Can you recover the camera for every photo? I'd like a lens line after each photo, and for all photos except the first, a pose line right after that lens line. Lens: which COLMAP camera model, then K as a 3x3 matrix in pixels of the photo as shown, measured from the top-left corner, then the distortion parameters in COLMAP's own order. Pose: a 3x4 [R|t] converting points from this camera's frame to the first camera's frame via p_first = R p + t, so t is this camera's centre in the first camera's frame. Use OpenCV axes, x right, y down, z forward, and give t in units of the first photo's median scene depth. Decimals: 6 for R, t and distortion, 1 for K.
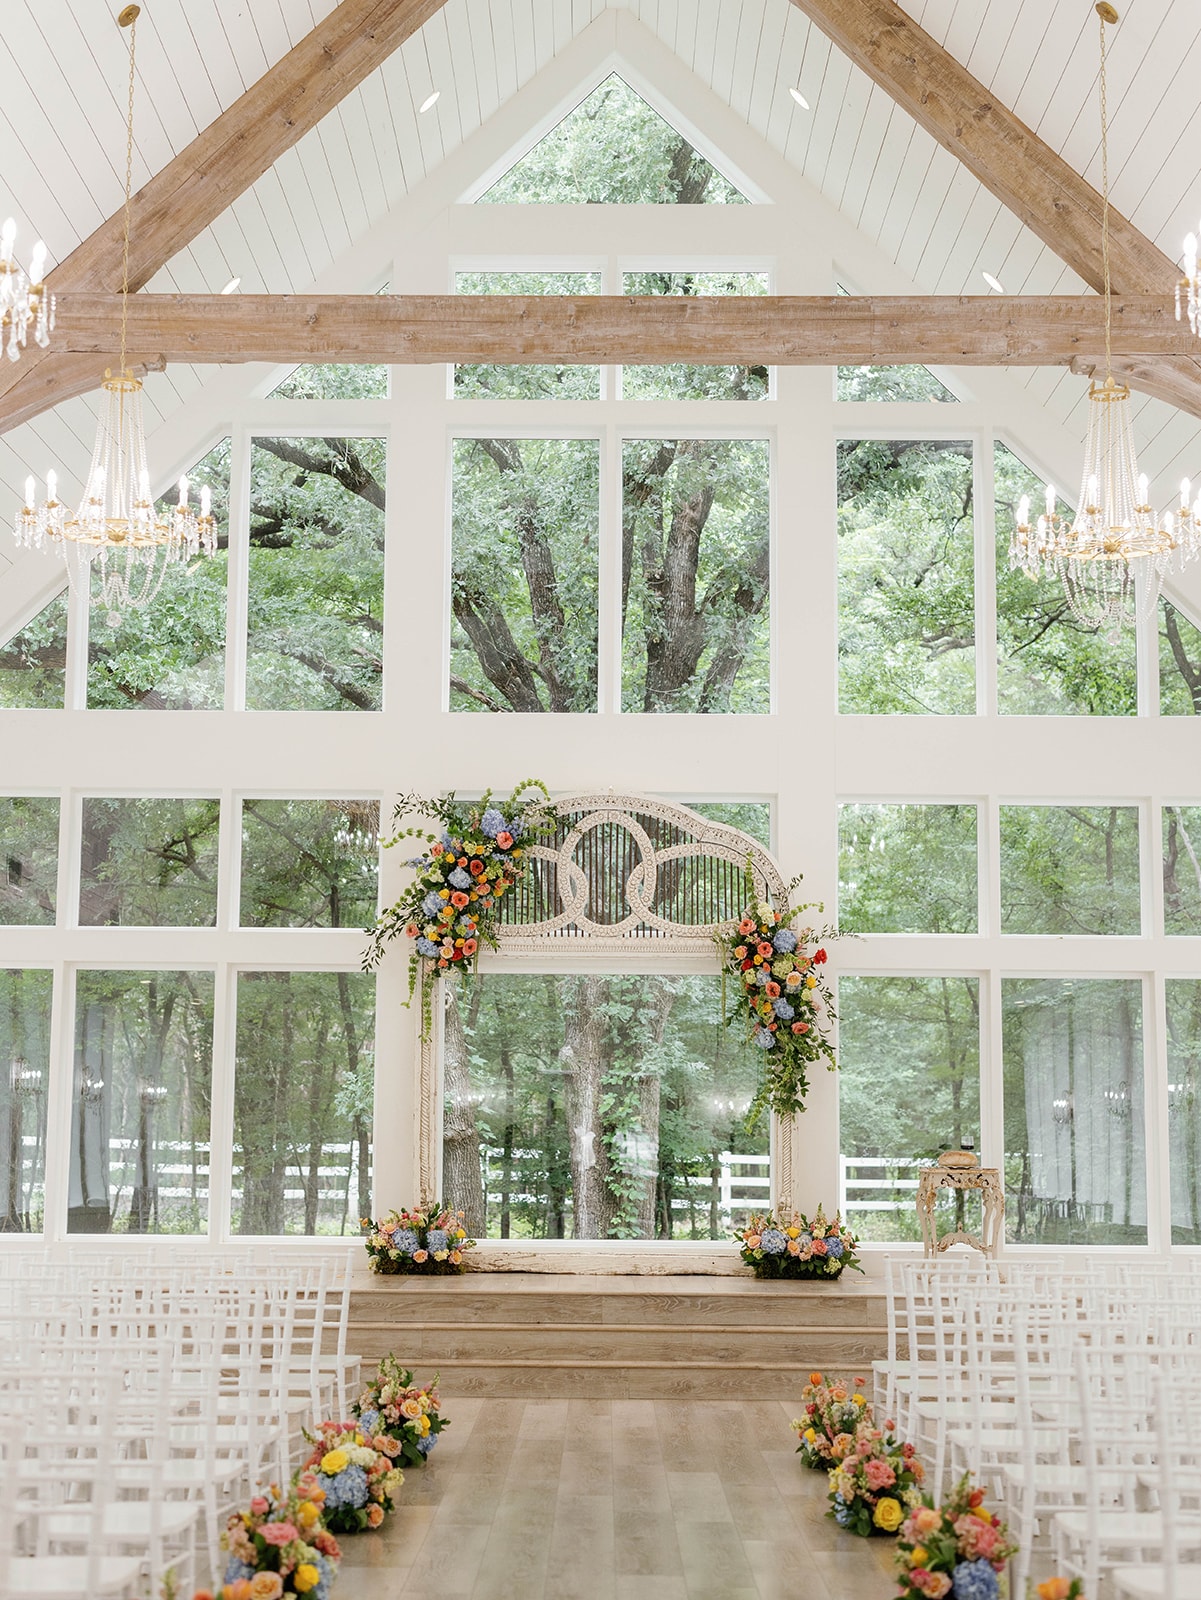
lens RADIAL K [[2552.9, 0, 566.5], [0, 2552.9, 762.2], [0, 0, 1]] dist [0.009332, 0.000000]
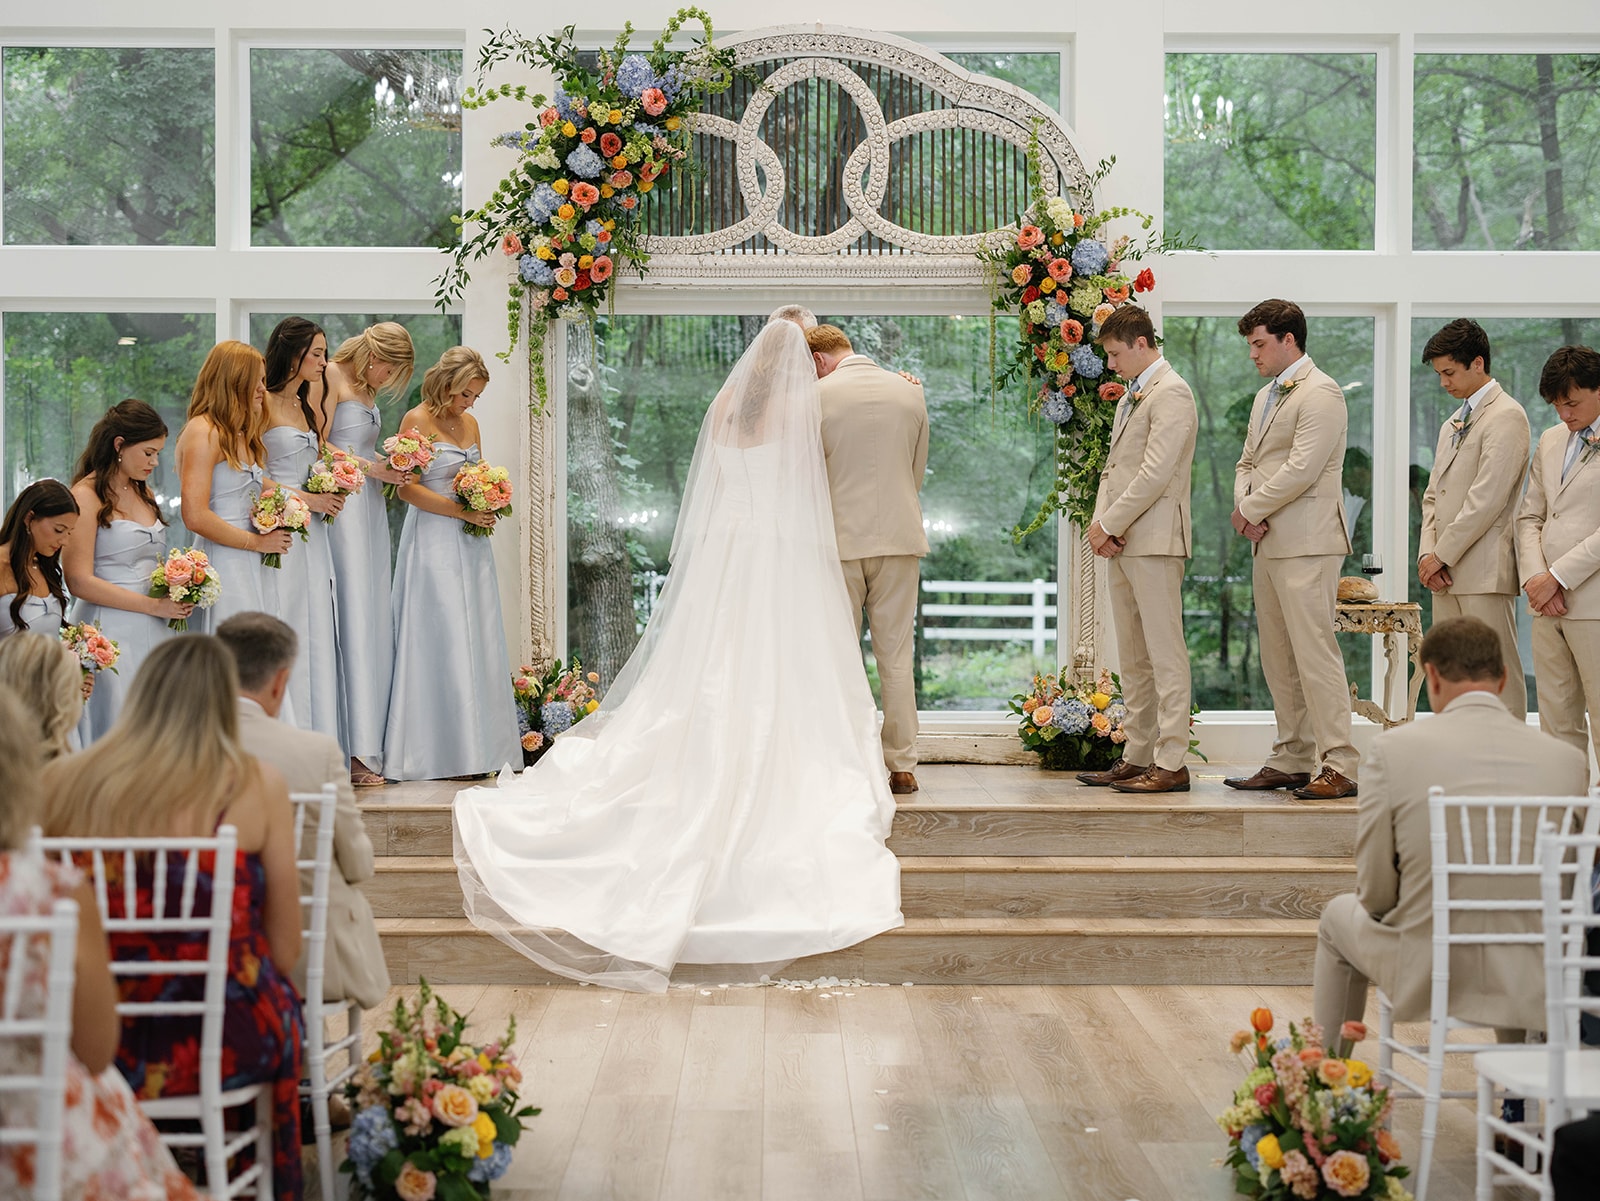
lens RADIAL K [[2552.9, 0, 800.4], [0, 2552.9, 594.7], [0, 0, 1]] dist [0.009332, 0.000000]
pose [[0.999686, -0.007053, 0.024057, -0.003742], [0.003199, 0.987652, 0.156634, 0.052620], [-0.024865, -0.156508, 0.987364, 0.348096]]
